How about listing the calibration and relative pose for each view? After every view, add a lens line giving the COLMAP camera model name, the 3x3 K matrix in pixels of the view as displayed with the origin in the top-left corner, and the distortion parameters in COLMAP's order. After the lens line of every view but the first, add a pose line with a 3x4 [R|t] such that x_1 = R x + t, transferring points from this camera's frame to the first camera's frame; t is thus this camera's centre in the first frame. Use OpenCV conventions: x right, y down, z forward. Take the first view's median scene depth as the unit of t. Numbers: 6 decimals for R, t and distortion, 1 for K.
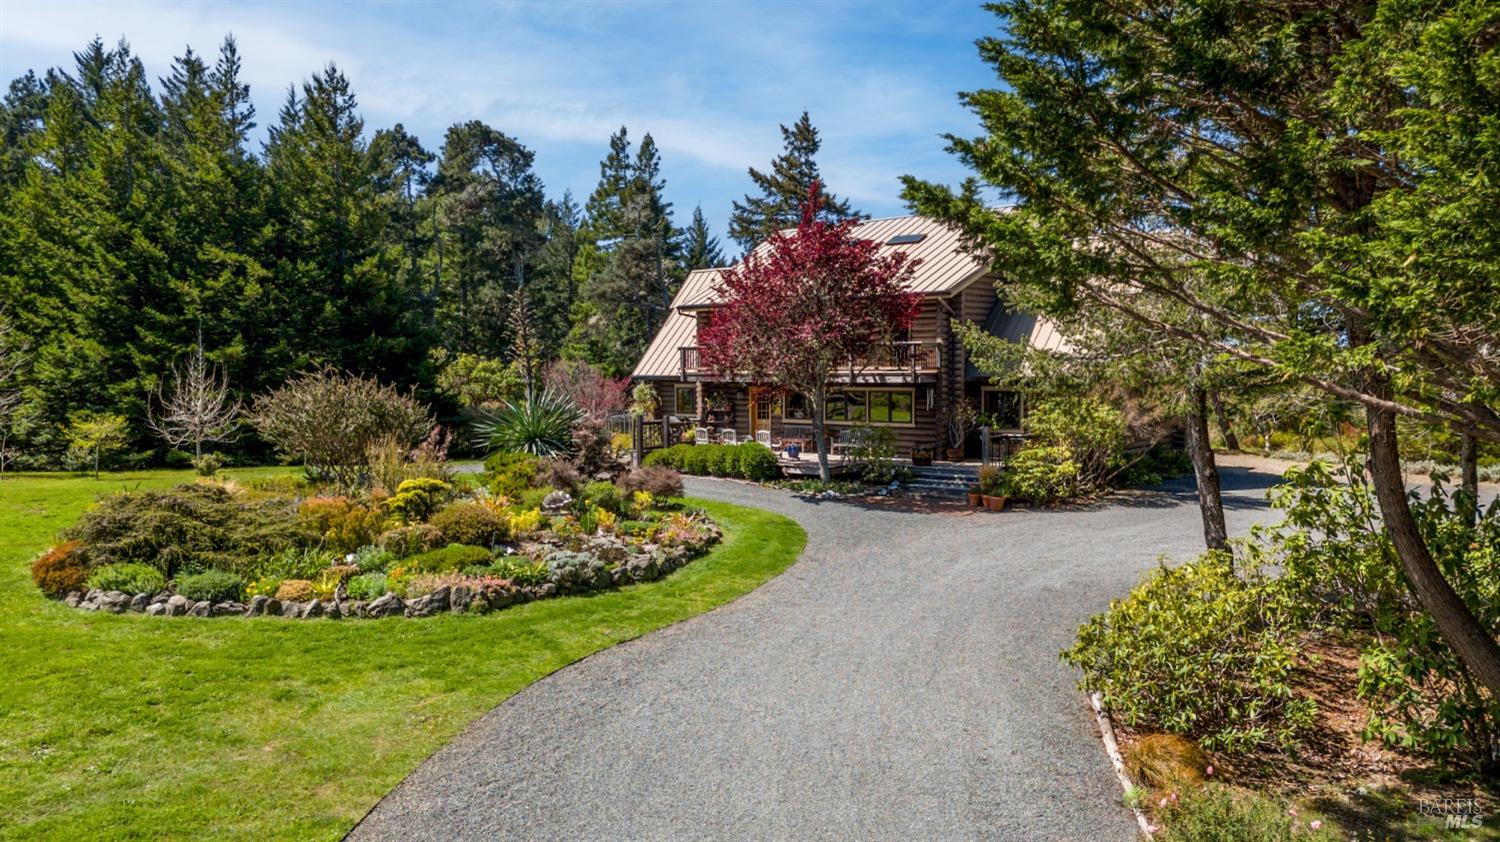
lens RADIAL K [[1086.7, 0, 753.2], [0, 1086.7, 396.6], [0, 0, 1]] dist [0.352840, -0.001245]
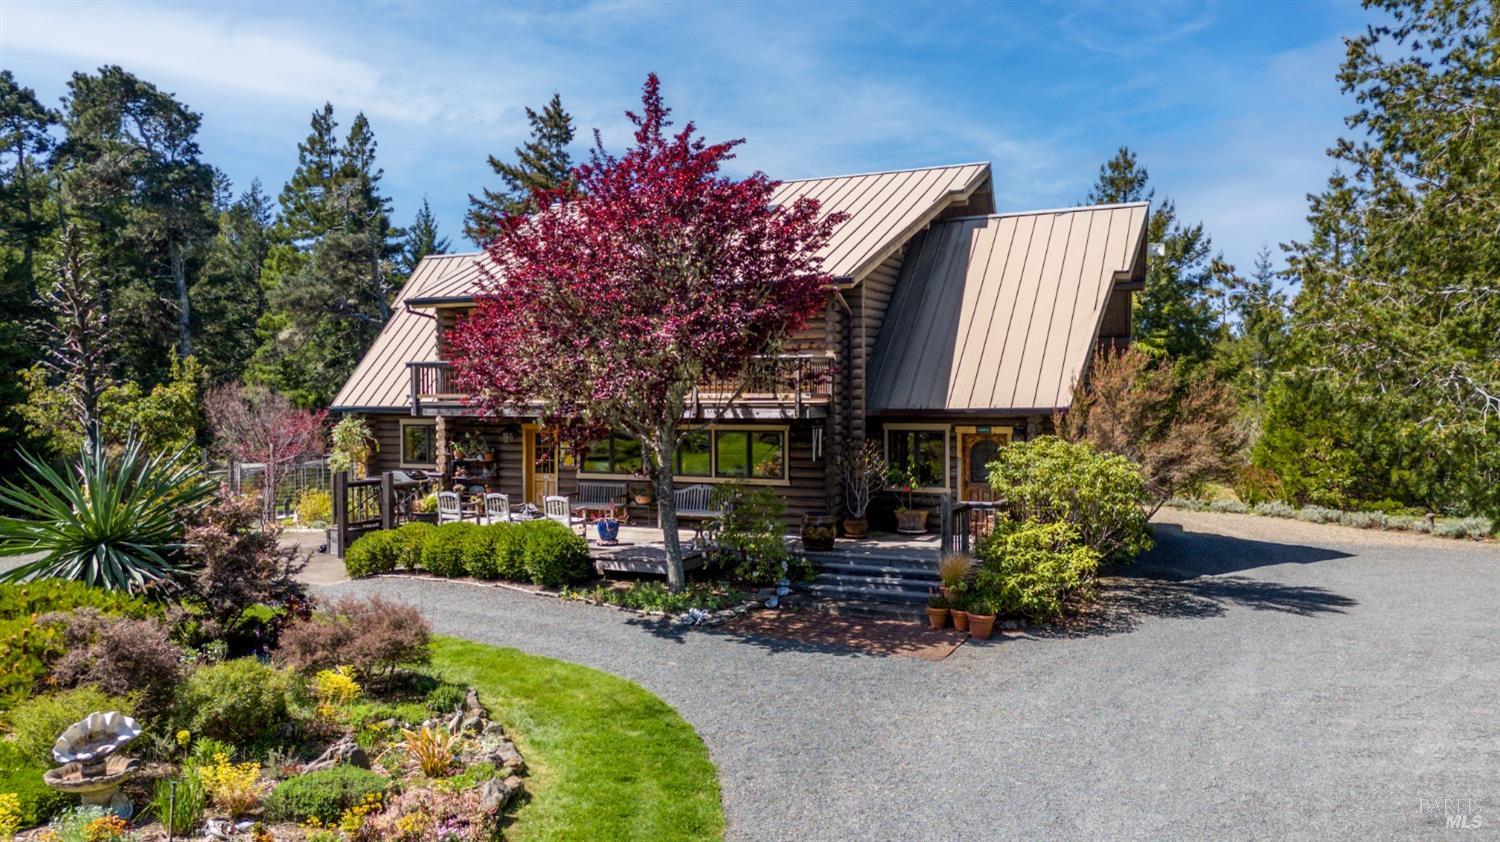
lens RADIAL K [[1131.3, 0, 752.6], [0, 1131.3, 410.8], [0, 0, 1]] dist [0.090037, -0.032763]
pose [[0.972788, -0.003739, 0.231668, -0.013286], [0.006632, 0.999909, -0.011709, -0.003923], [-0.231603, 0.012927, 0.972724, 0.149788]]
